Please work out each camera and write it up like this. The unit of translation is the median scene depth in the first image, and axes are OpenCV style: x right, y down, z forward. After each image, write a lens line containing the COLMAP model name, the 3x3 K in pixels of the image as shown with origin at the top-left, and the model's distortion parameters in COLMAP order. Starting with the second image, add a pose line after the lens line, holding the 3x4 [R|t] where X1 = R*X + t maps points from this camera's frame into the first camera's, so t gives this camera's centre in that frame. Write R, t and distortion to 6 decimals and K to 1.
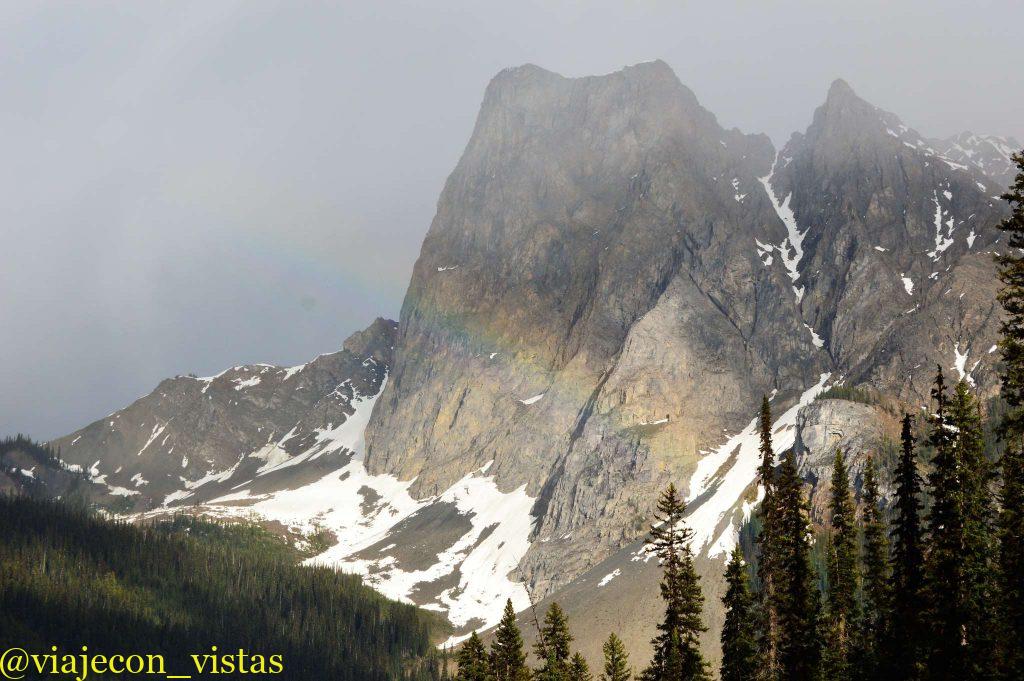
lens RADIAL K [[802.4, 0, 508.7], [0, 802.4, 340.9], [0, 0, 1]] dist [-0.028120, 0.027641]
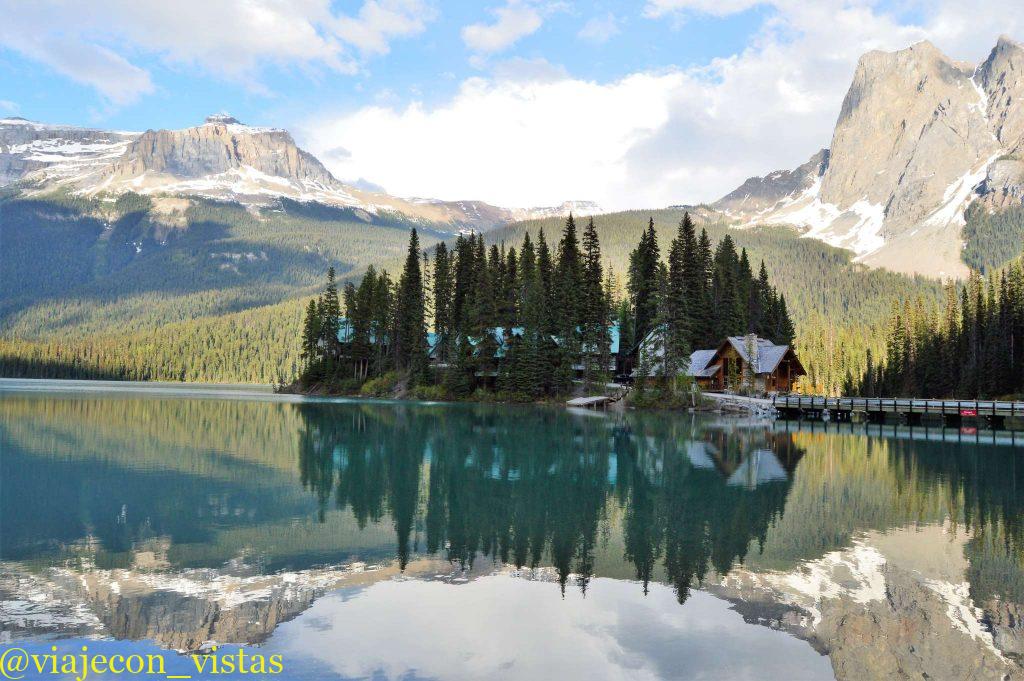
lens RADIAL K [[802.4, 0, 516.1], [0, 802.4, 332.3], [0, 0, 1]] dist [-0.028120, 0.027641]
pose [[0.963911, -0.066608, -0.257759, -0.524785], [0.100785, 0.987433, 0.121729, 0.160131], [0.246412, -0.143314, 0.958510, -2.095483]]
